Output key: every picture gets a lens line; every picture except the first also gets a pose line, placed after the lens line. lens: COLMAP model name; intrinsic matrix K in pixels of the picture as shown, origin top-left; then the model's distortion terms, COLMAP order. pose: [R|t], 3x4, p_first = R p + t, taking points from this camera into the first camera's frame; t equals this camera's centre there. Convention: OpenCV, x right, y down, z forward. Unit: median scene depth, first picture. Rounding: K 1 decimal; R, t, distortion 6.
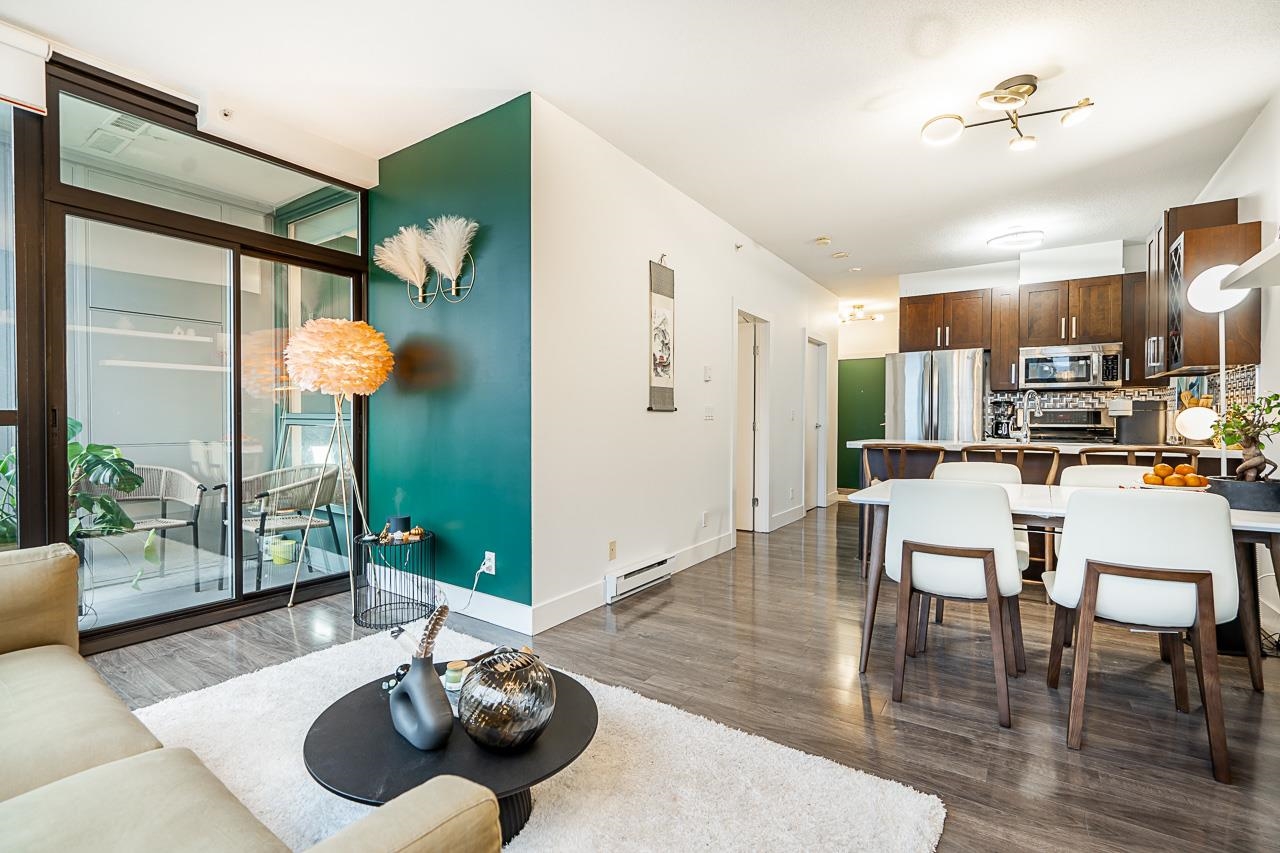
lens RADIAL K [[582.7, 0, 633.0], [0, 582.7, 420.6], [0, 0, 1]] dist [-0.000528, 0.000346]
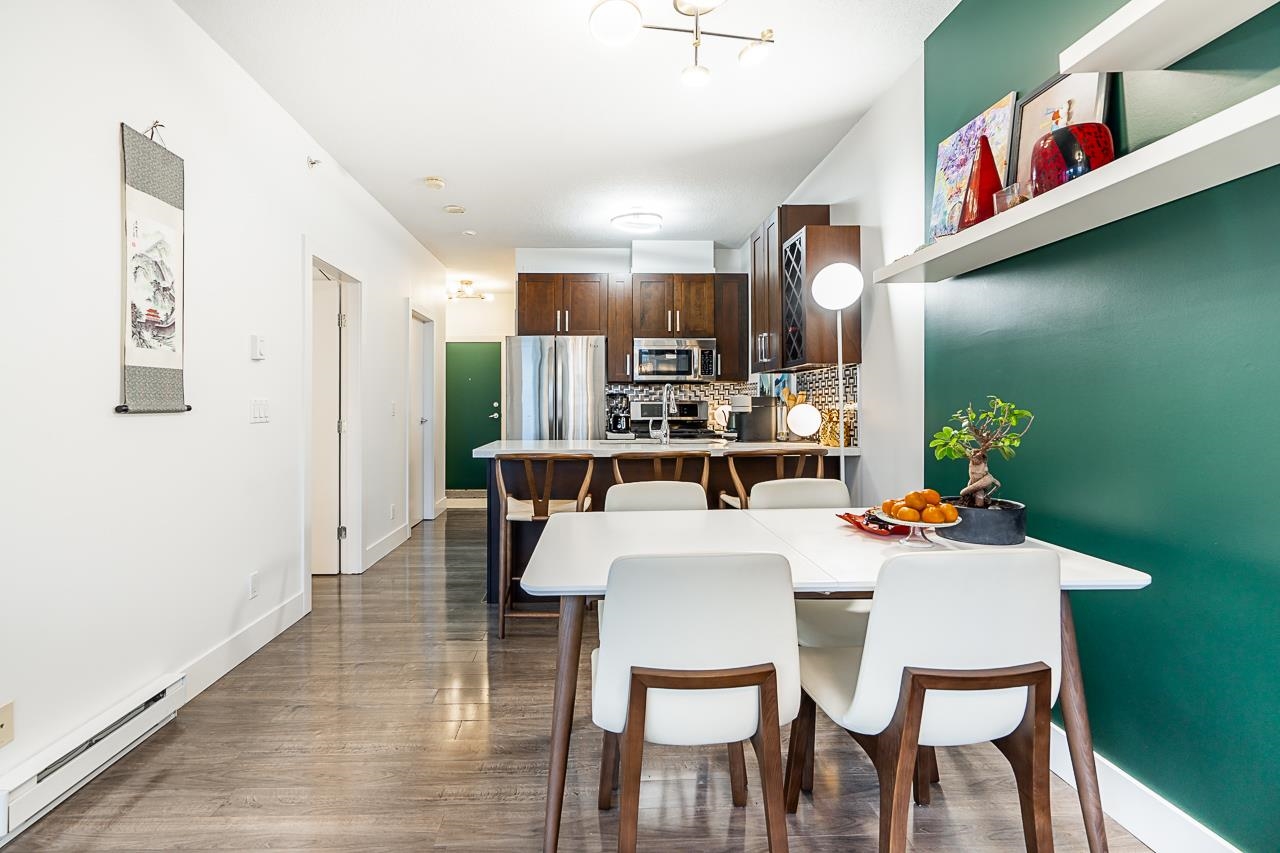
lens RADIAL K [[594.4, 0, 597.4], [0, 594.4, 405.2], [0, 0, 1]] dist [-0.002720, -0.000285]
pose [[0.819484, -0.005018, 0.573081, 0.063656], [0.006119, 0.999981, 0.000006, -0.018081], [-0.573070, 0.003501, 0.819499, 0.284943]]
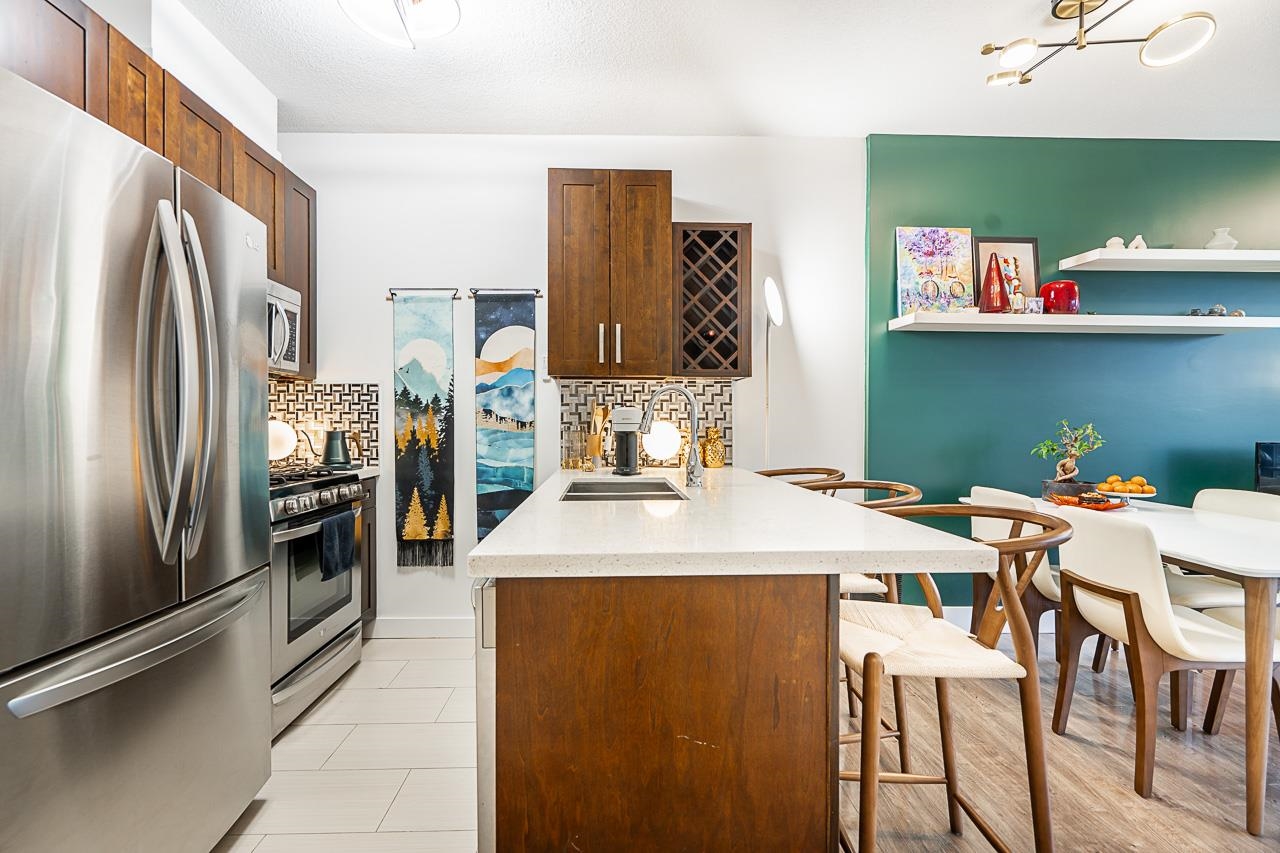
lens RADIAL K [[576.9, 0, 632.5], [0, 576.9, 427.2], [0, 0, 1]] dist [-0.000278, 0.000726]
pose [[-0.588171, -0.010350, 0.808670, 0.251924], [-0.004746, 0.999945, 0.009347, -0.016988], [-0.808723, 0.001660, -0.588188, 1.220356]]
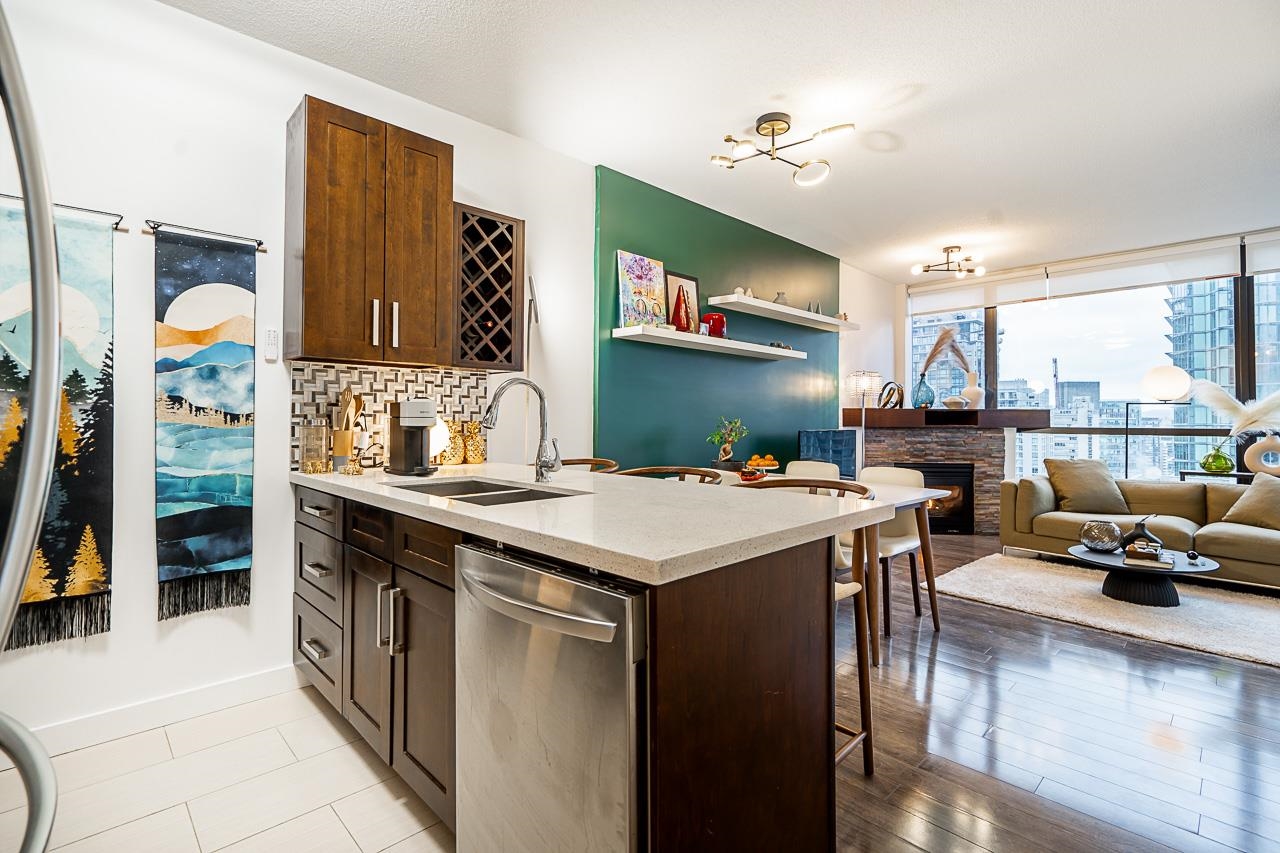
lens RADIAL K [[589.7, 0, 630.1], [0, 589.7, 408.8], [0, 0, 1]] dist [0.001902, 0.000871]
pose [[-0.976057, -0.005623, 0.217444, 0.431487], [-0.009557, 0.999809, -0.017046, -0.015448], [-0.217306, -0.018716, -0.975924, 1.357022]]
